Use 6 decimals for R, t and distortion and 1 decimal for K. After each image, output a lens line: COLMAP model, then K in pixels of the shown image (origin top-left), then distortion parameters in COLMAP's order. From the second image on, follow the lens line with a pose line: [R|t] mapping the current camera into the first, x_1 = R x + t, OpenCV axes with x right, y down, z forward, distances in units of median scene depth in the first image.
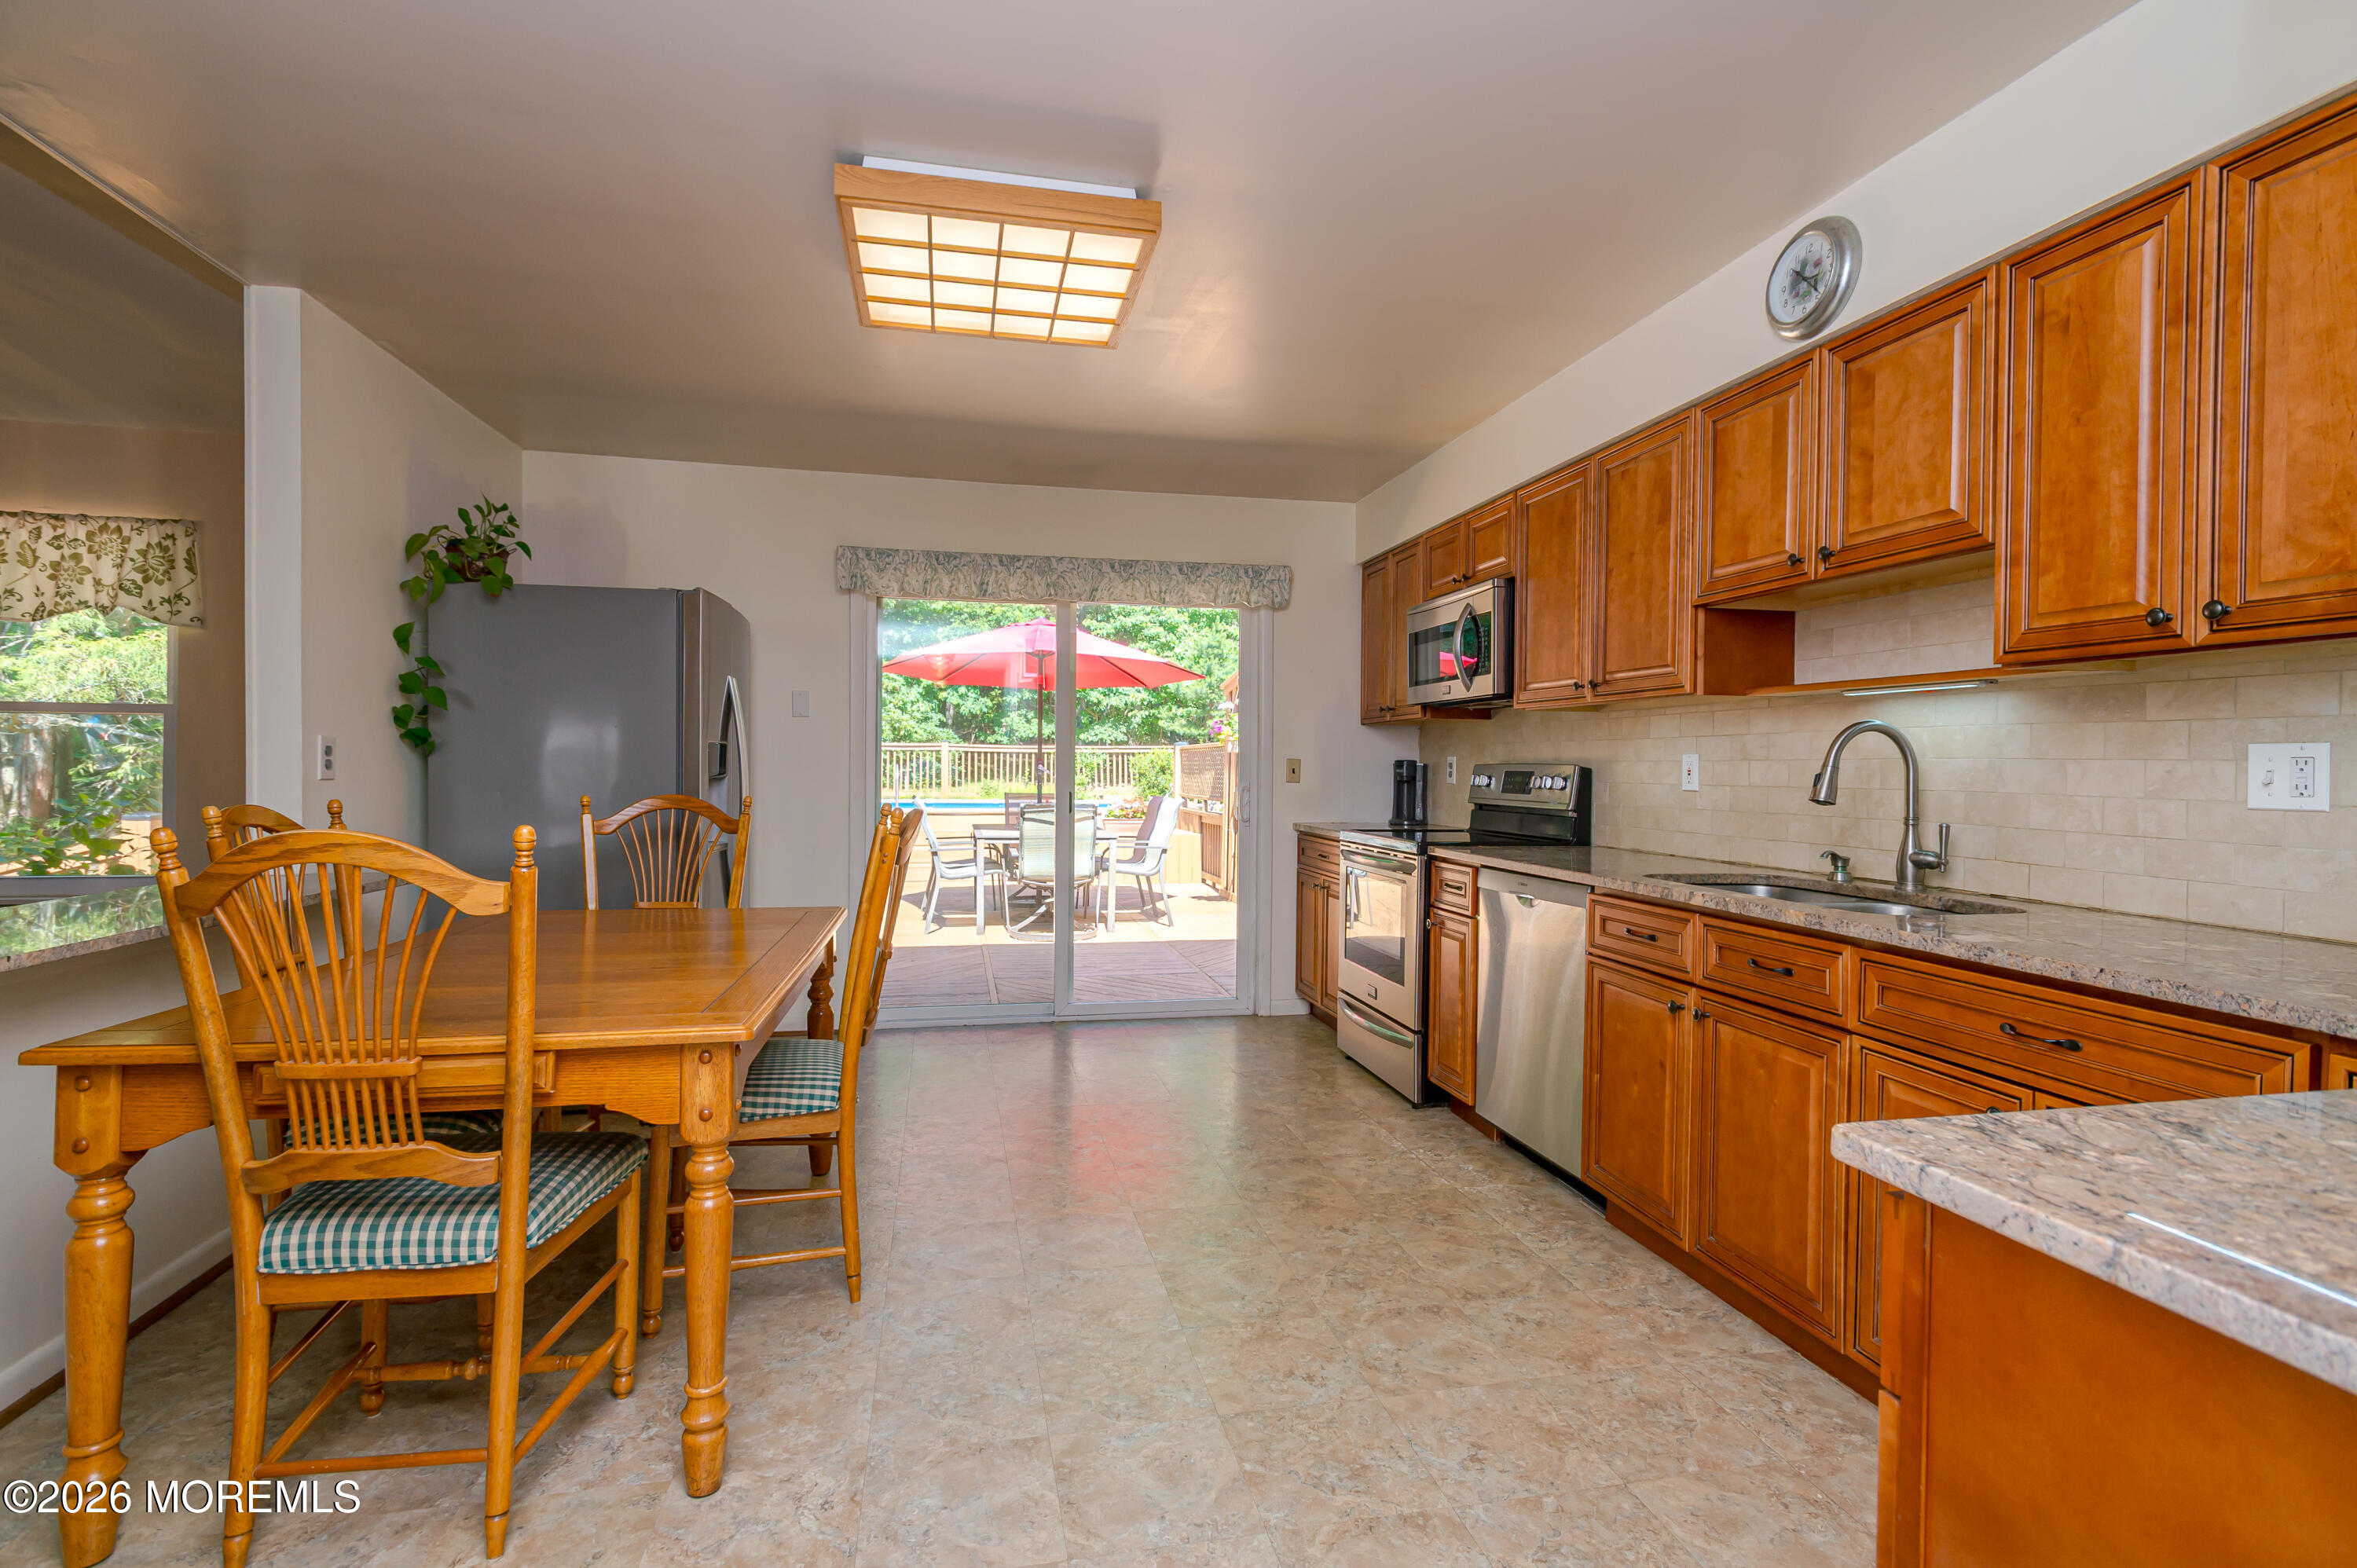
lens RADIAL K [[1092.8, 0, 1183.5], [0, 1092.8, 777.9], [0, 0, 1]] dist [0.016926, -0.001424]
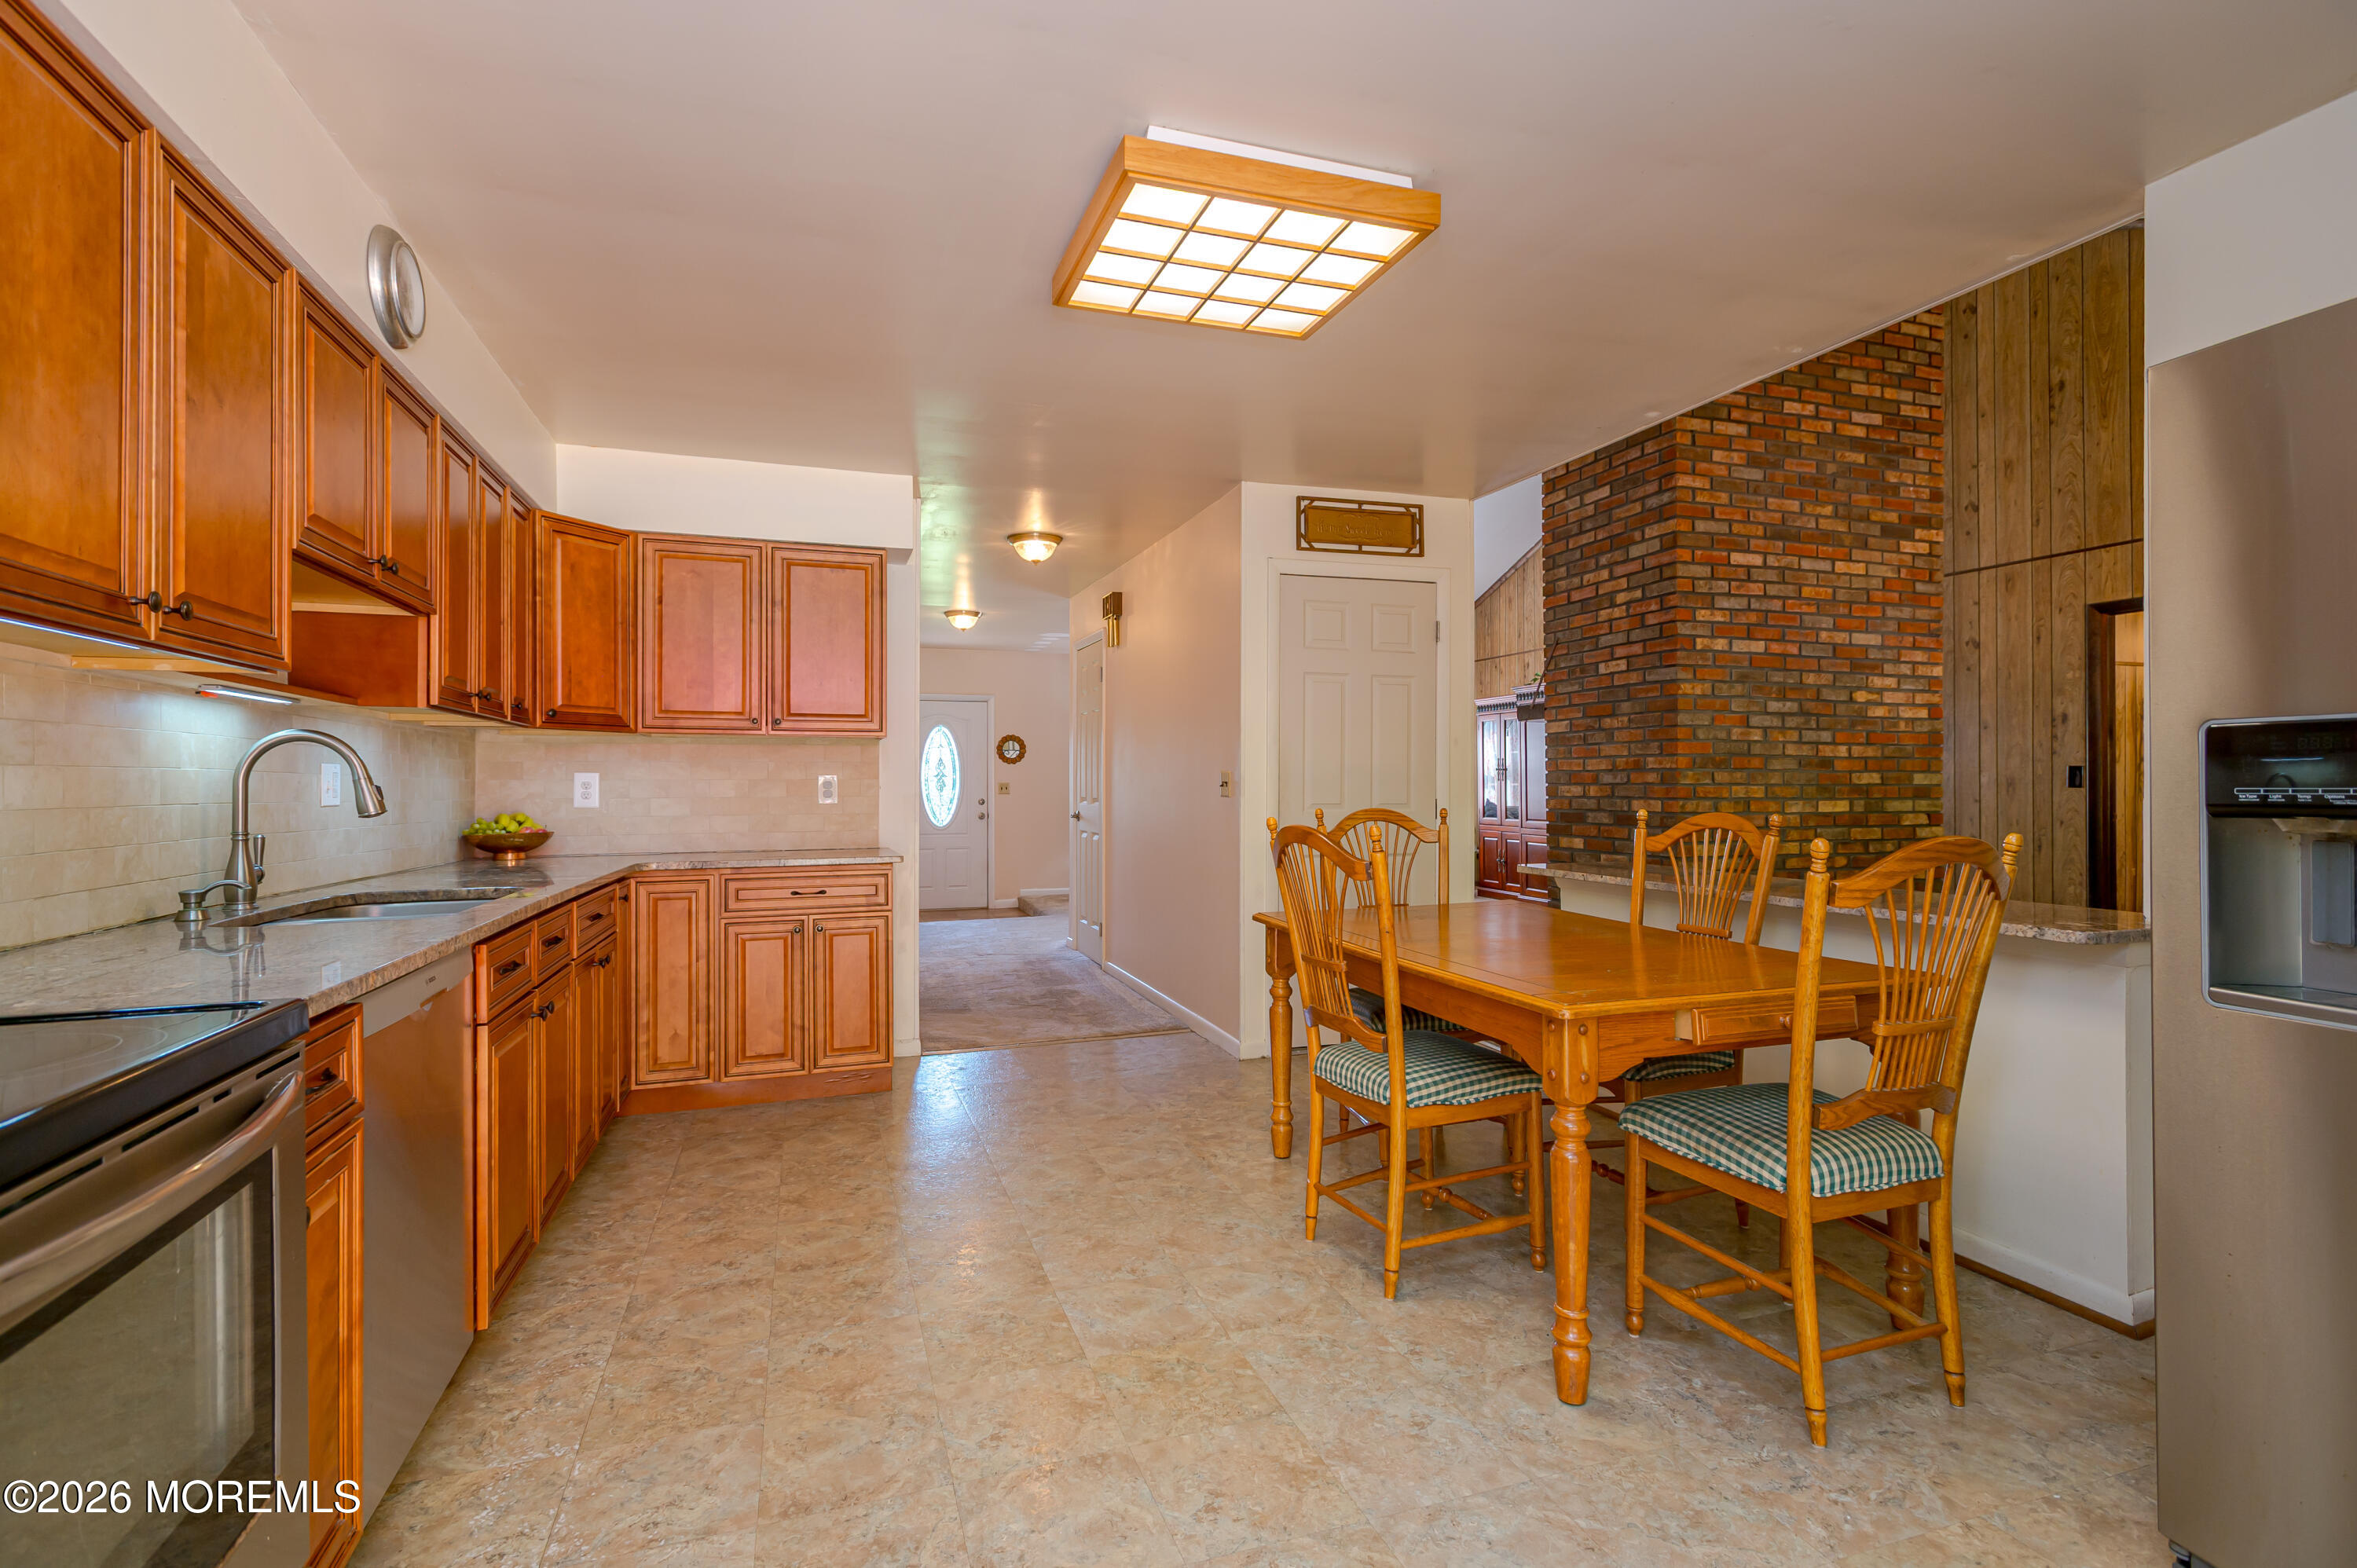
lens RADIAL K [[1092.8, 0, 1185.4], [0, 1092.8, 777.0], [0, 0, 1]] dist [0.016926, -0.001424]
pose [[-0.992702, -0.005682, -0.120461, -0.020163], [-0.006217, 0.999972, 0.004072, -0.018452], [0.120435, 0.004791, -0.992710, 1.903114]]
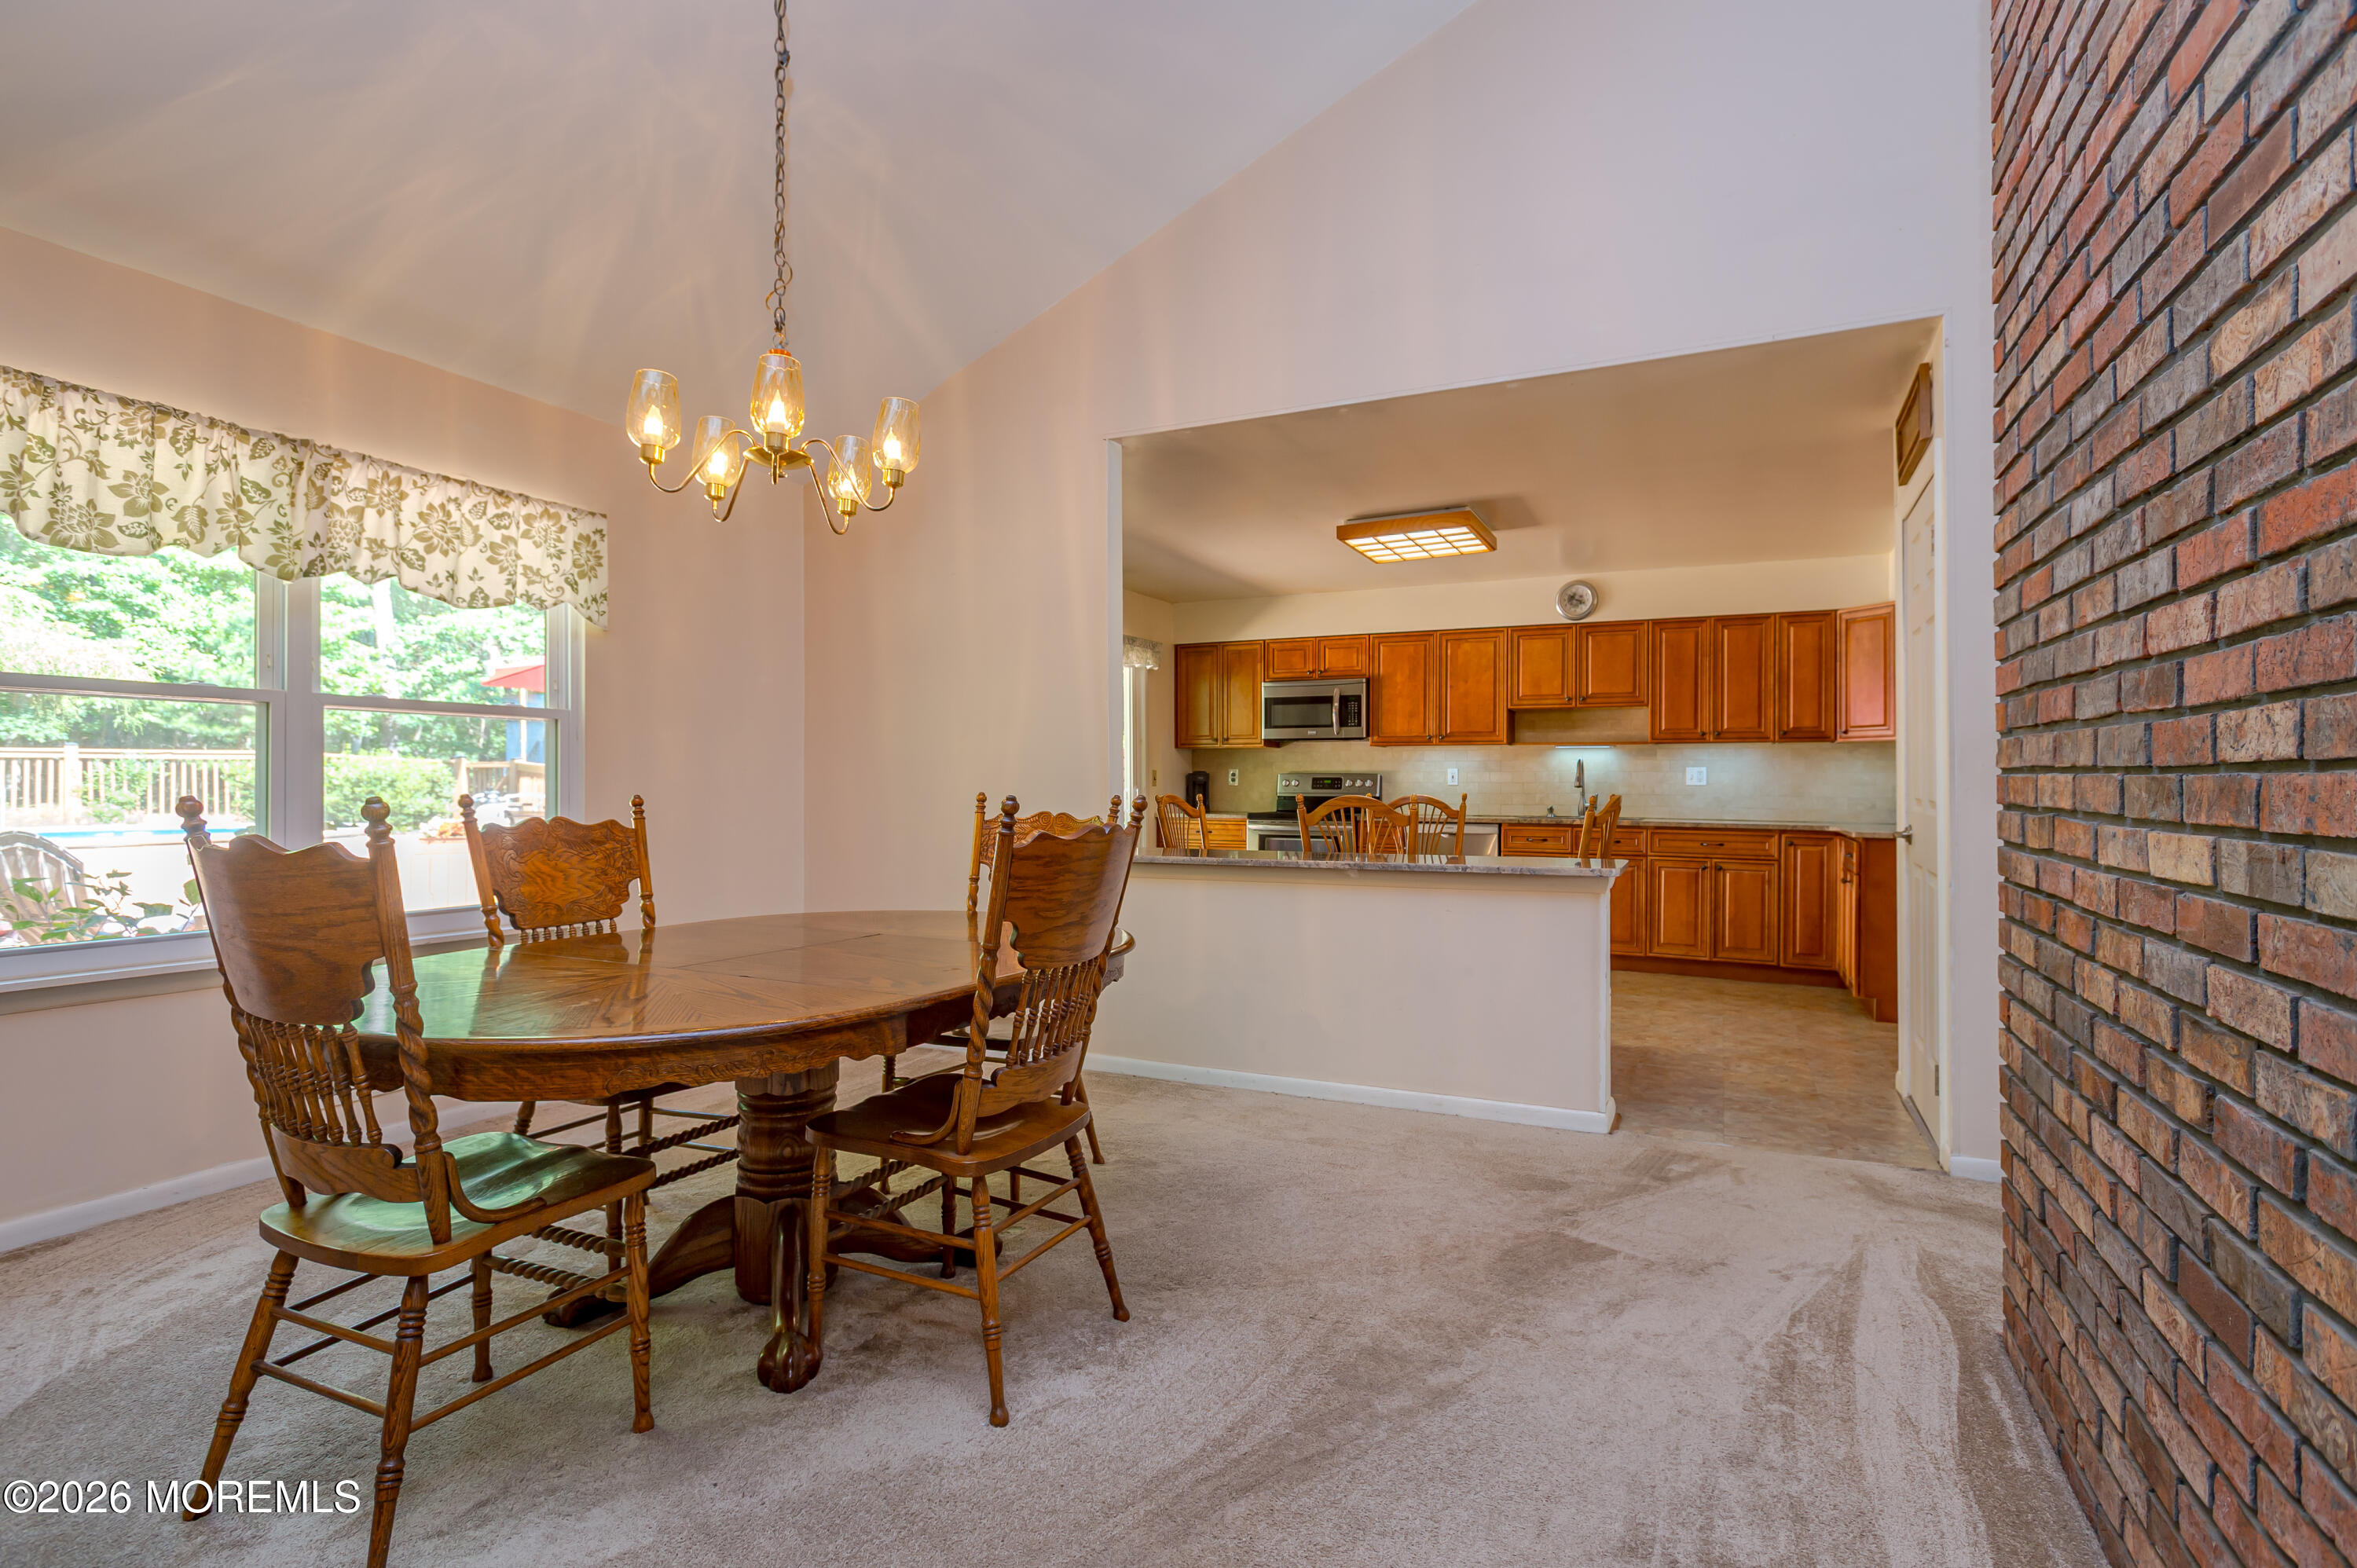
lens RADIAL K [[1171.4, 0, 1167.5], [0, 1171.4, 781.3], [0, 0, 1]] dist [0.009528, -0.000566]
pose [[0.607700, -0.004292, 0.794155, -2.233775], [0.010566, 0.999941, -0.002681, 0.004824], [-0.794096, 0.010020, 0.607709, 0.015662]]
